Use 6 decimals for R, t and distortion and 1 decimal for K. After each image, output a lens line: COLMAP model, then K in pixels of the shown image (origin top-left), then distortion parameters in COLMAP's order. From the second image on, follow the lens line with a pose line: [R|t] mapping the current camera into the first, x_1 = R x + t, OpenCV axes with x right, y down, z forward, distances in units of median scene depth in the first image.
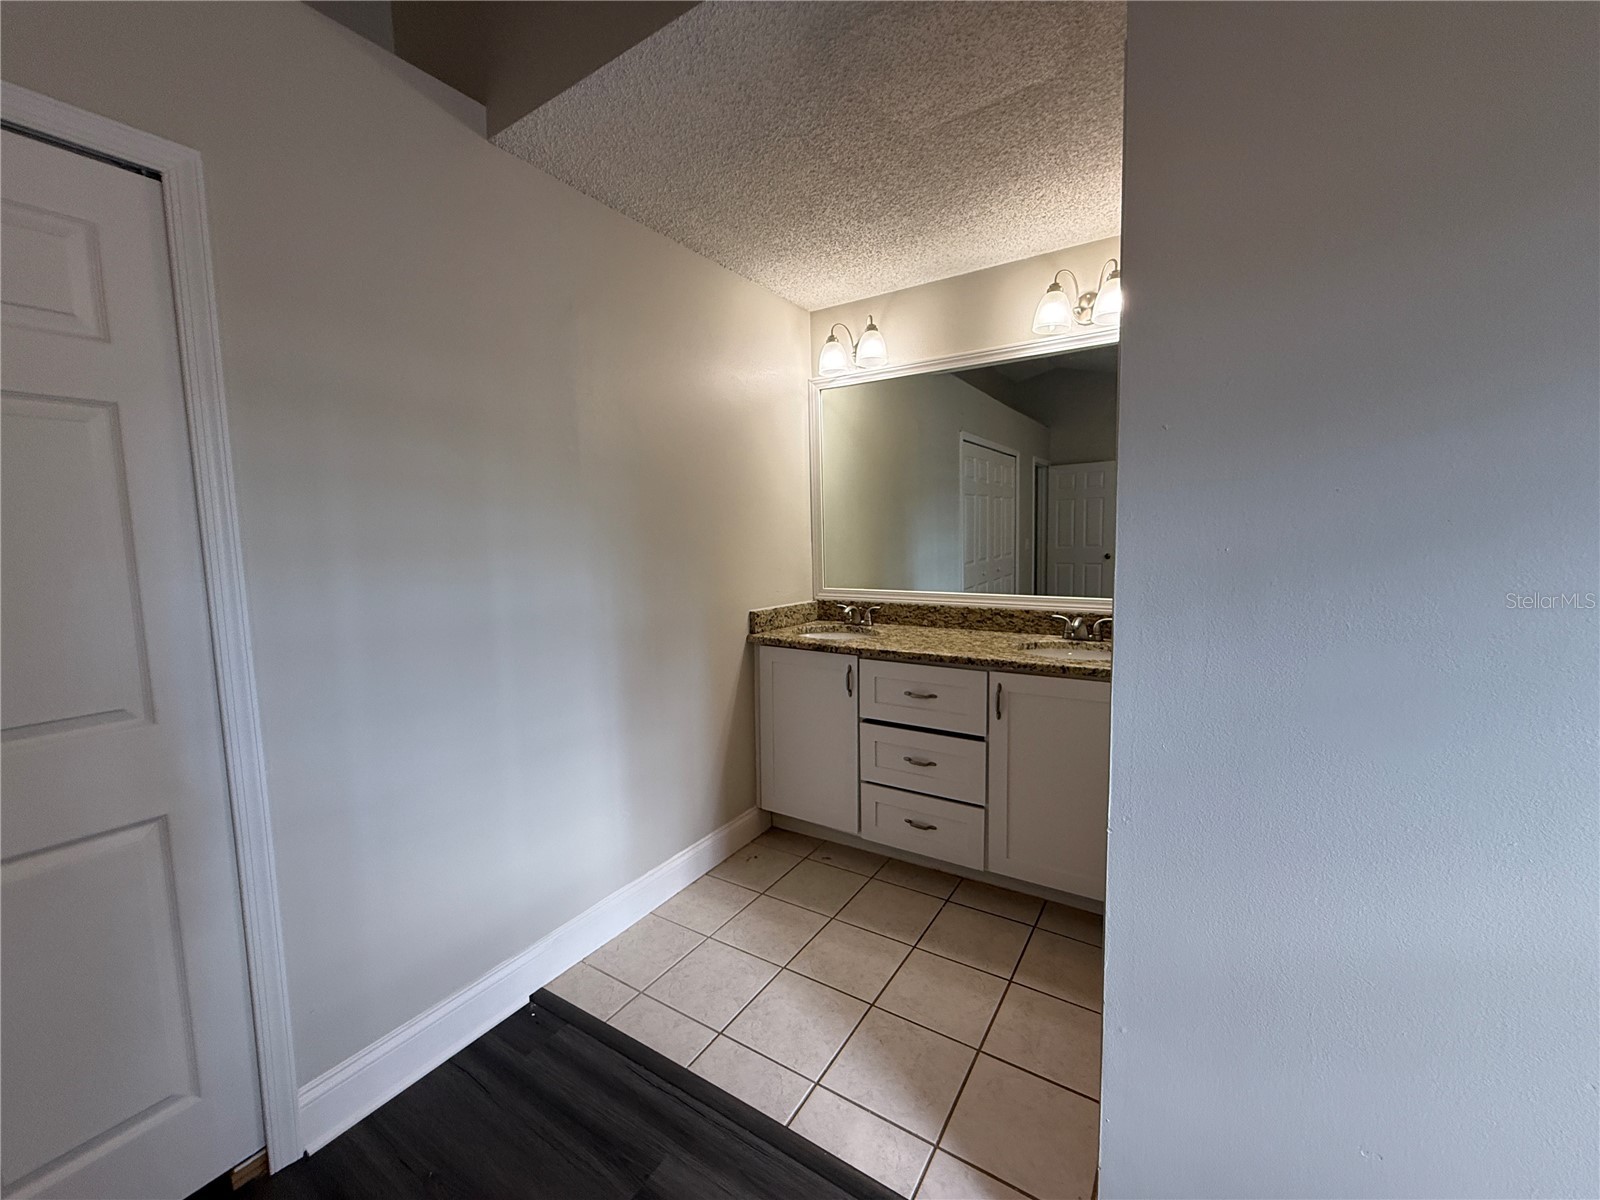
lens RADIAL K [[641.0, 0, 791.7], [0, 641.0, 596.7], [0, 0, 1]] dist [-0.000890, -0.000378]
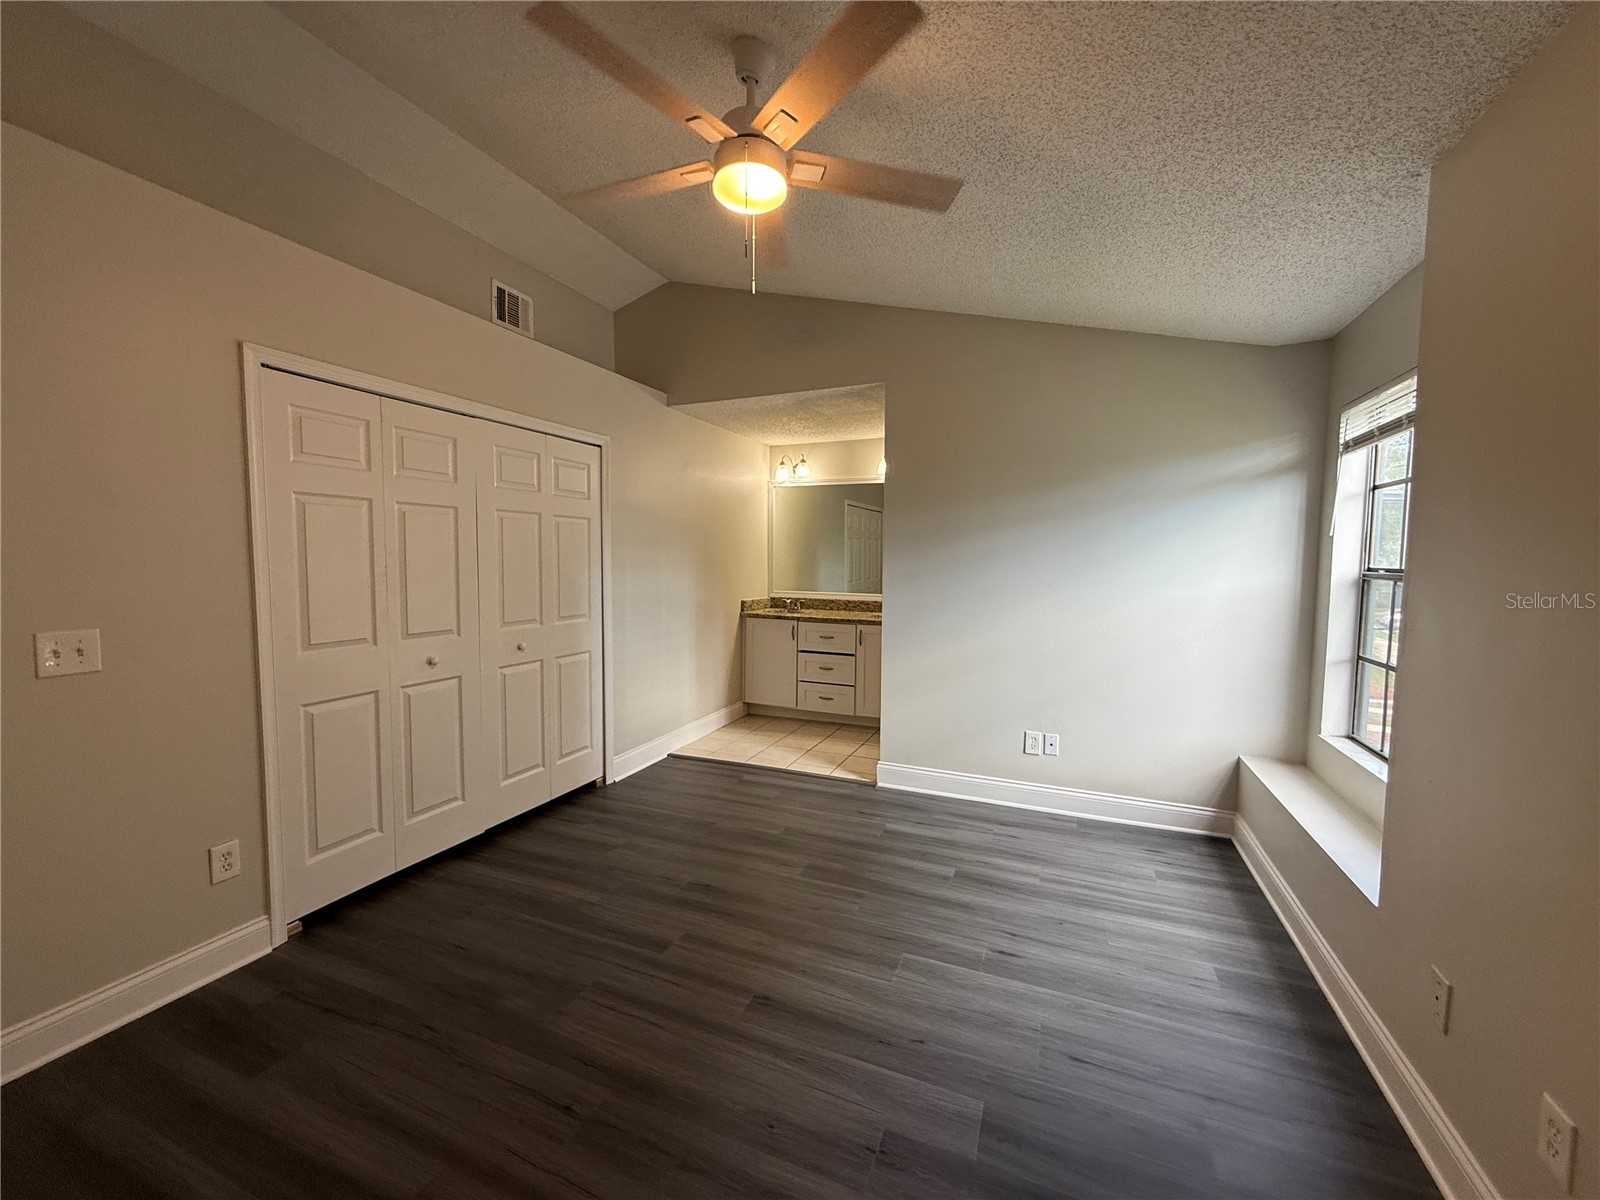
lens RADIAL K [[641.0, 0, 791.7], [0, 641.0, 596.7], [0, 0, 1]] dist [-0.000890, -0.000378]
pose [[0.984802, 0.017310, 0.172816, -0.274272], [-0.010932, 0.999226, -0.037793, 0.091113], [-0.173336, 0.035330, 0.984229, -1.050307]]
